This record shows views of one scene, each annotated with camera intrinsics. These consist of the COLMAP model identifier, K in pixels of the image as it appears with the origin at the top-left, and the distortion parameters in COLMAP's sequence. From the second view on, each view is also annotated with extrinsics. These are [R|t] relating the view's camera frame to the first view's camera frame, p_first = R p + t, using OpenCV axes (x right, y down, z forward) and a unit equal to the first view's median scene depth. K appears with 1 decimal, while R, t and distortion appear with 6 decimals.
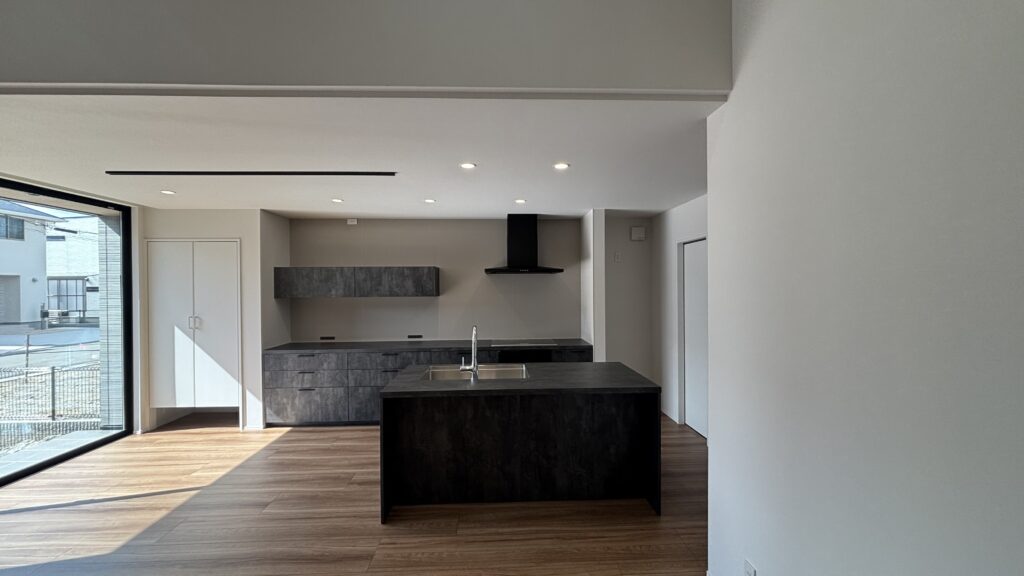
lens RADIAL K [[411.6, 0, 512.0], [0, 411.6, 288.0], [0, 0, 1]] dist [-0.002144, -0.000183]
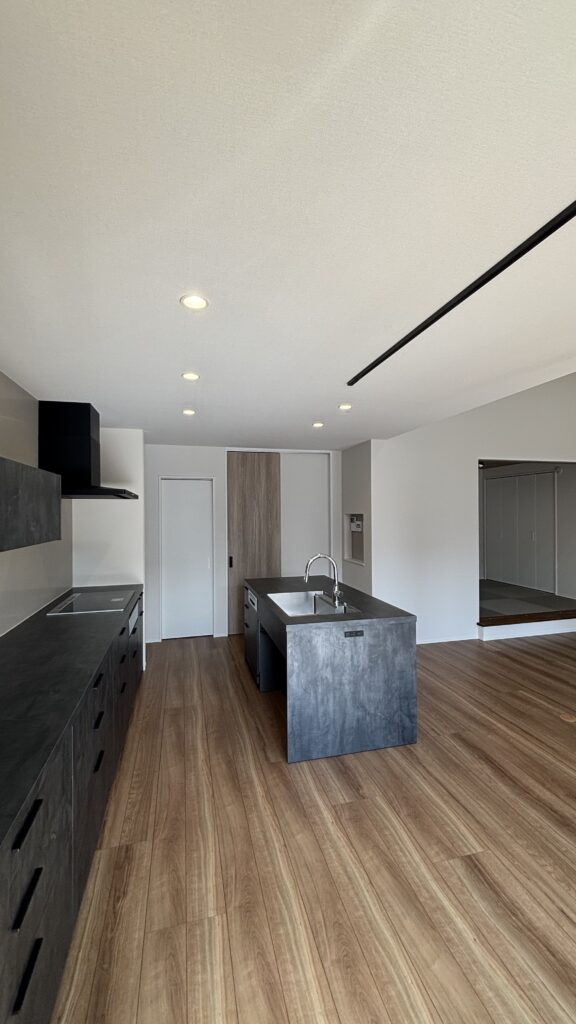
lens RADIAL K [[411.6, 0, 288.0], [0, 411.6, 512.0], [0, 0, 1]] dist [-0.002144, -0.000183]
pose [[-0.207790, 0.017886, 0.978010, -0.757083], [0.017586, 0.999740, -0.014547, 0.000727], [-0.978015, 0.014177, -0.208051, 0.904745]]
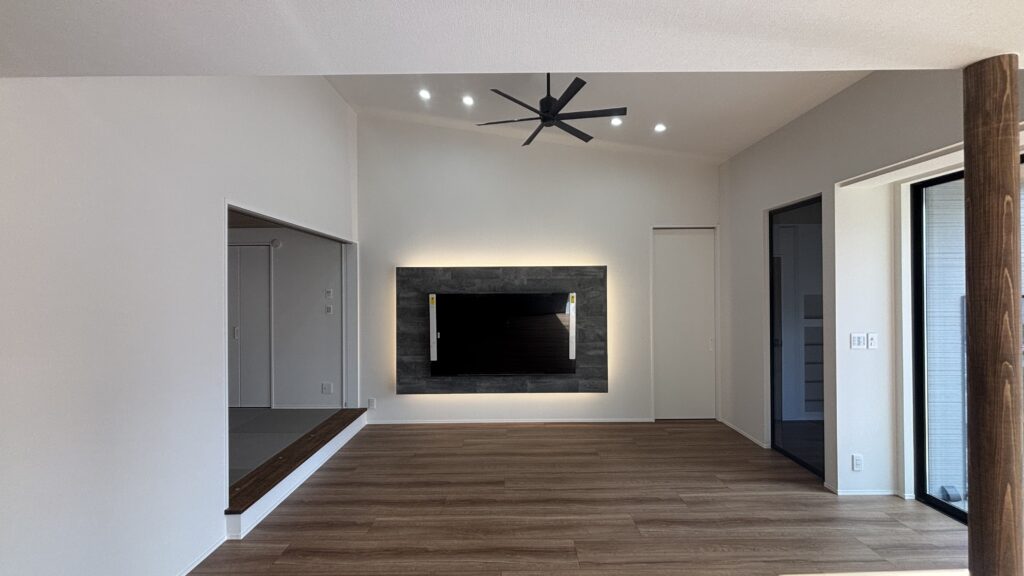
lens RADIAL K [[411.6, 0, 512.0], [0, 411.6, 288.0], [0, 0, 1]] dist [-0.002144, -0.000183]
pose [[-0.999127, 0.014037, 0.039347, -0.205379], [0.014026, 0.999901, -0.000567, -0.022401], [-0.039352, -0.000014, -0.999225, 0.751153]]
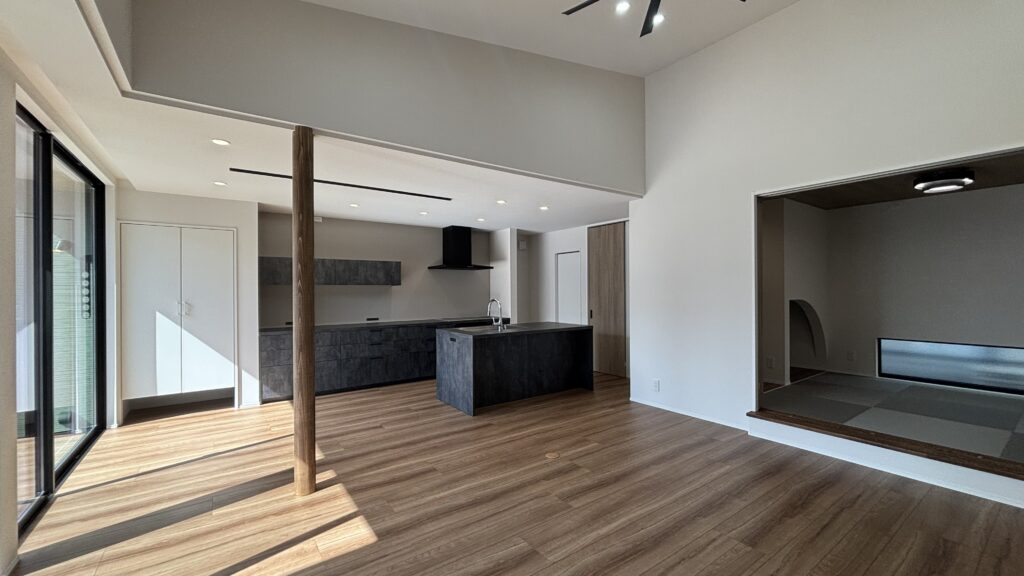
lens RADIAL K [[411.6, 0, 512.0], [0, 411.6, 288.0], [0, 0, 1]] dist [-0.002144, -0.000183]
pose [[0.833969, 0.005108, 0.551788, -0.650423], [0.001853, 0.999926, -0.012057, 0.048716], [-0.551808, 0.011078, 0.833897, -0.273355]]
